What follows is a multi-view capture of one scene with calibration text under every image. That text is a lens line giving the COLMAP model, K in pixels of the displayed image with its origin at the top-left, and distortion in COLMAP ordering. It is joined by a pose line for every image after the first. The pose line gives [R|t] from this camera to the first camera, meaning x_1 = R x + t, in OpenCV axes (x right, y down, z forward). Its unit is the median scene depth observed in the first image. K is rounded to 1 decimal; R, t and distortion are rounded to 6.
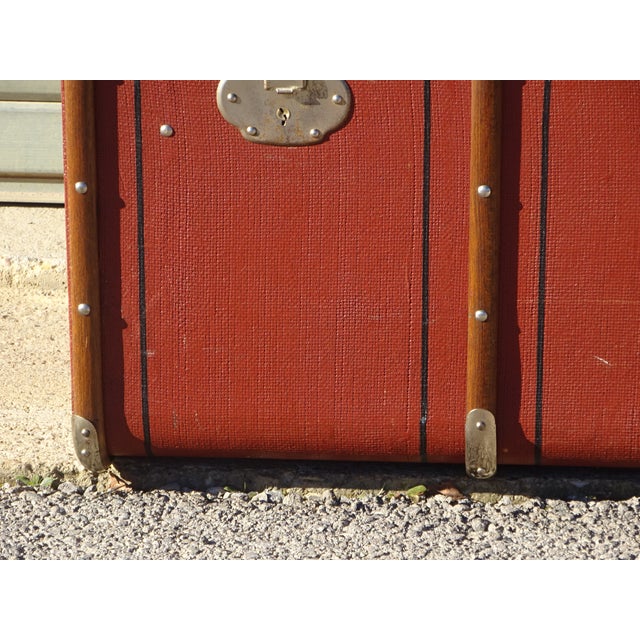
lens RADIAL K [[2690.2, 0, 320.0], [0, 2690.2, 320.0], [0, 0, 1]] dist [0.031050, 0.765492]
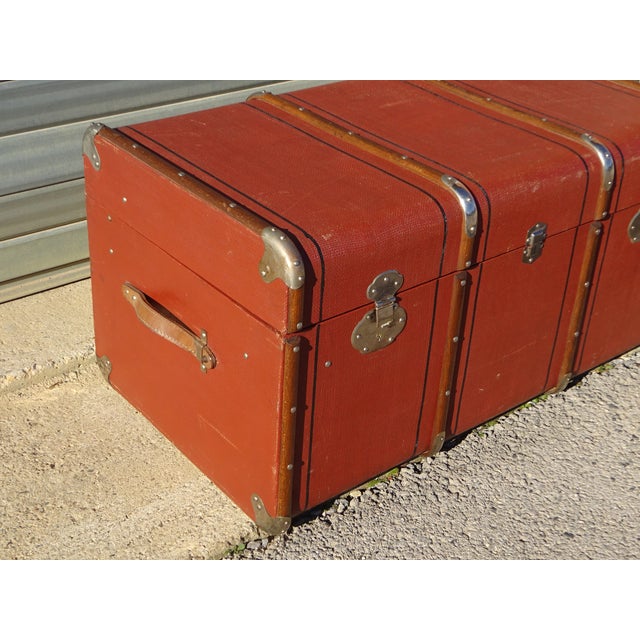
lens RADIAL K [[1068.0, 0, 319.7], [0, 1068.0, 297.7], [0, 0, 1]] dist [-0.038838, -0.089539]
pose [[0.706522, -0.311832, 0.635286, -0.482818], [0.129573, 0.939512, 0.317060, -0.327426], [-0.695728, -0.141694, 0.704191, 0.504595]]
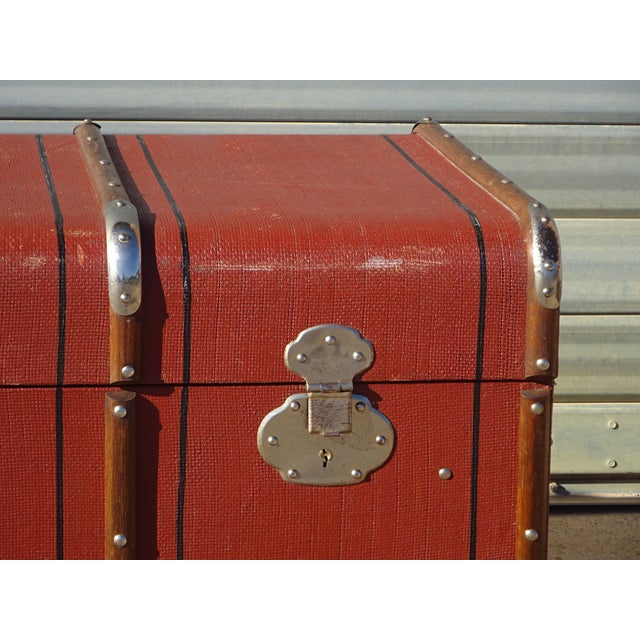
lens RADIAL K [[2690.2, 0, 320.0], [0, 2690.2, 320.0], [0, 0, 1]] dist [0.031050, 0.765492]
pose [[0.974631, -0.033909, 0.221235, 0.069465], [0.047292, 0.997339, -0.055479, -0.064675], [-0.218765, 0.064534, 0.973641, 0.018882]]
